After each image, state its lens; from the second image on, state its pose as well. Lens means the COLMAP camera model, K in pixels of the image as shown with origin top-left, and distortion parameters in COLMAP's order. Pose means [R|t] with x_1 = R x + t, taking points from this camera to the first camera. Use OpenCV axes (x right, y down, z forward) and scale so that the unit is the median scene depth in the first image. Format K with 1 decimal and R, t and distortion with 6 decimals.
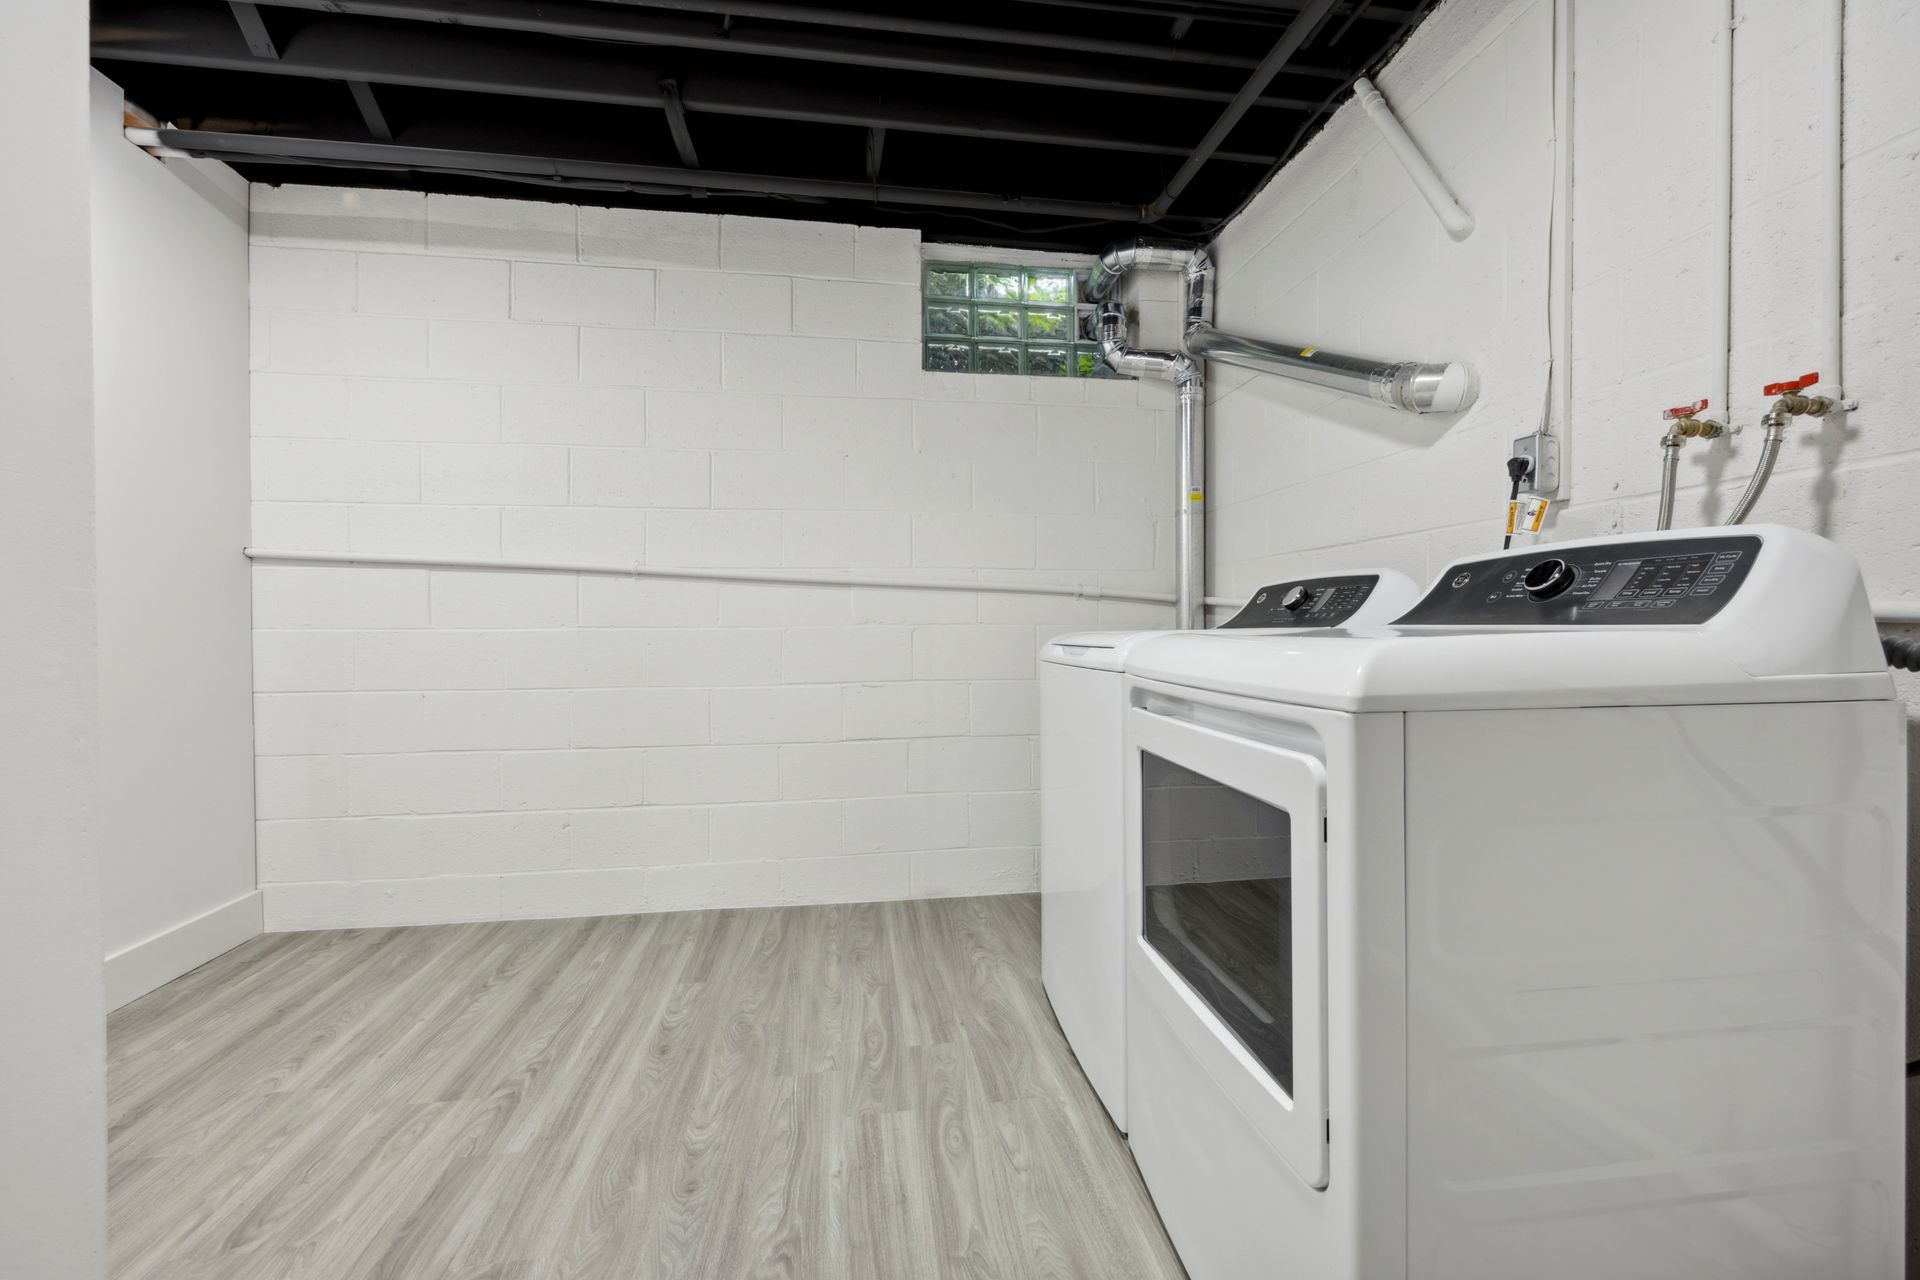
lens RADIAL K [[783.3, 0, 961.1], [0, 783.3, 633.8], [0, 0, 1]] dist [-0.004488, 0.001202]
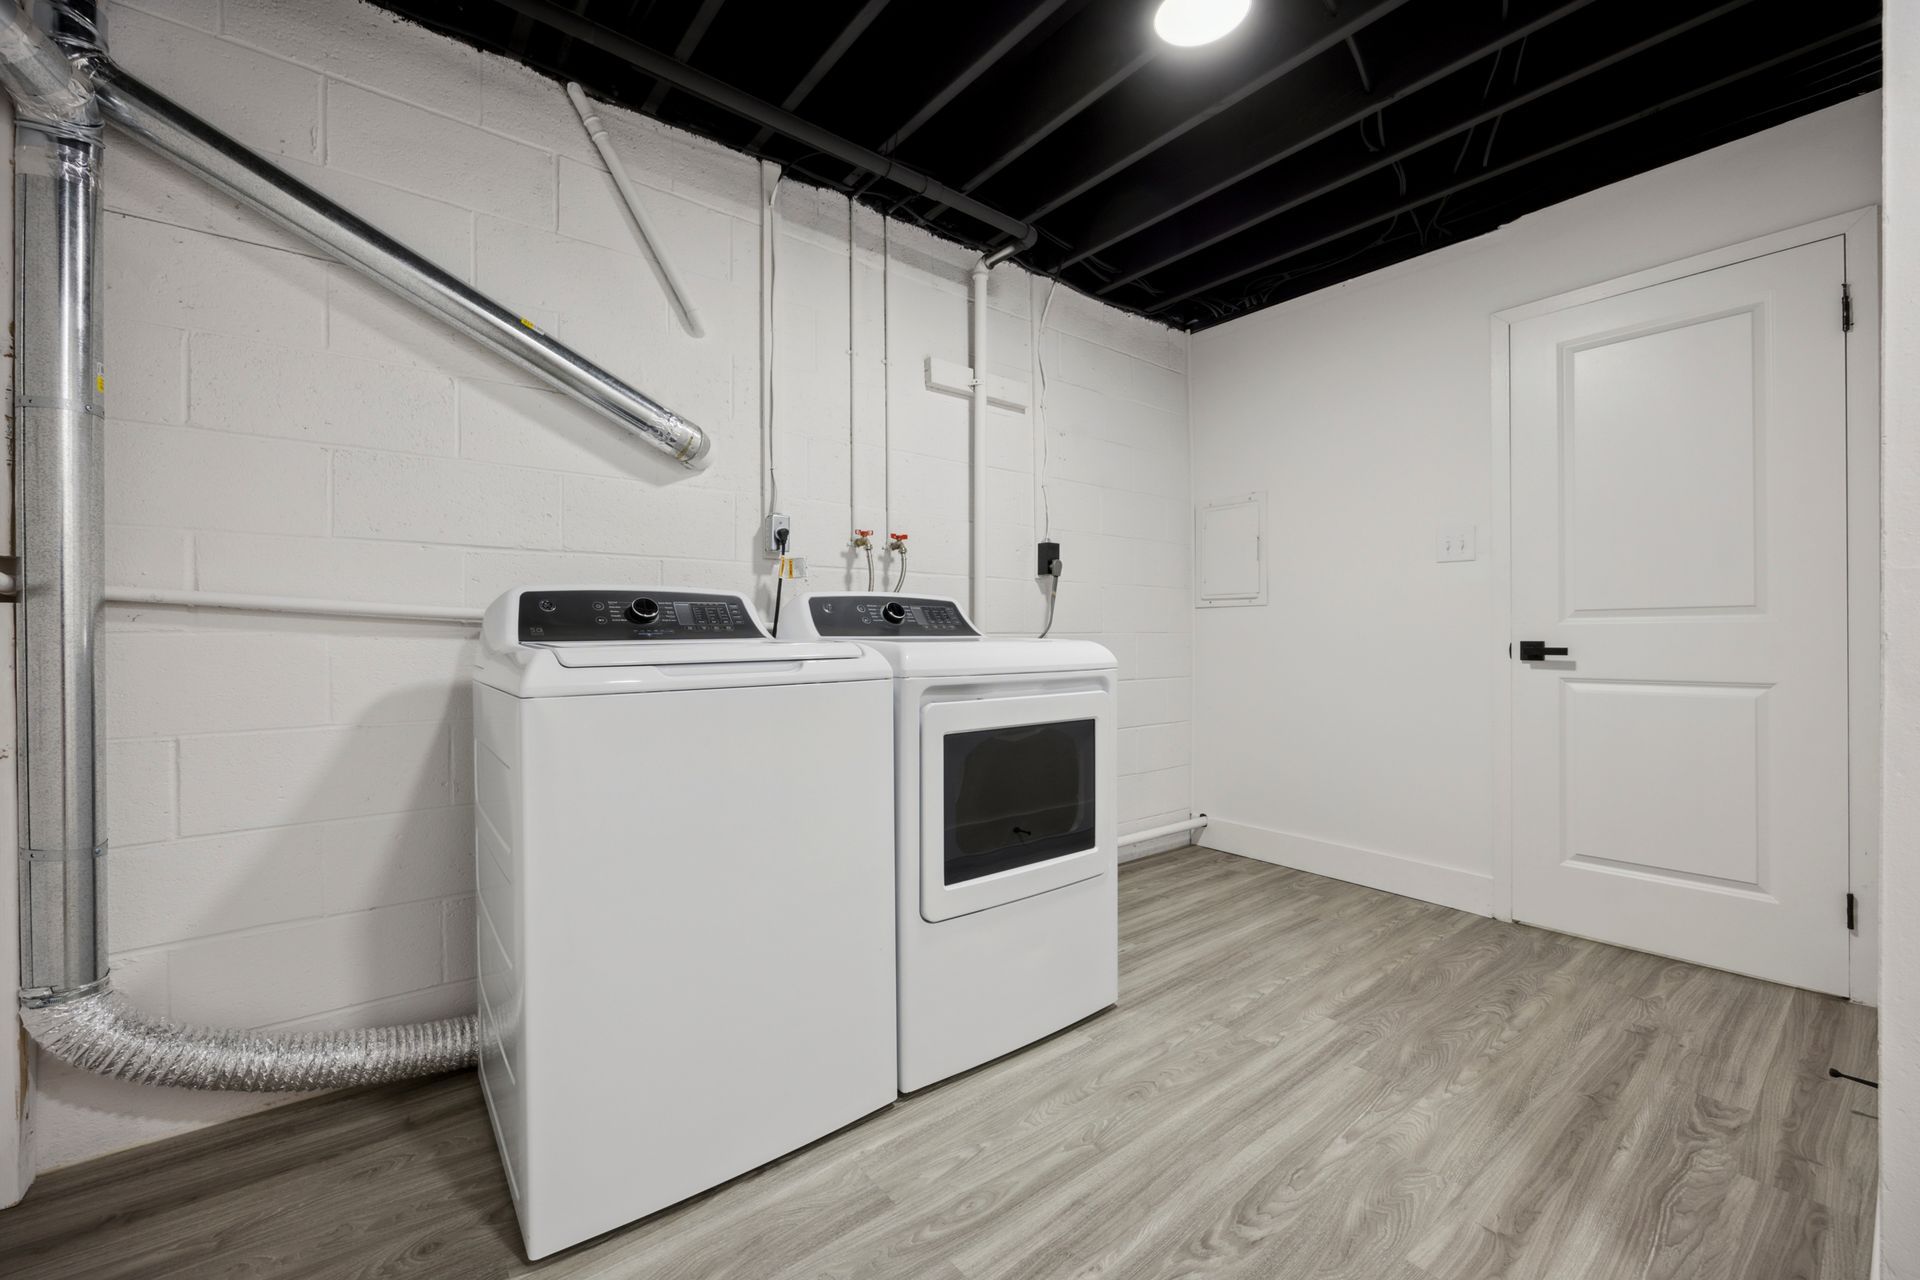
lens RADIAL K [[783.3, 0, 960.0], [0, 783.3, 637.9], [0, 0, 1]] dist [-0.004488, 0.001202]
pose [[-0.513191, 0.005640, 0.858256, -0.870716], [0.016865, 0.999852, 0.003514, -0.009297], [-0.858109, 0.016278, -0.513210, 1.645665]]
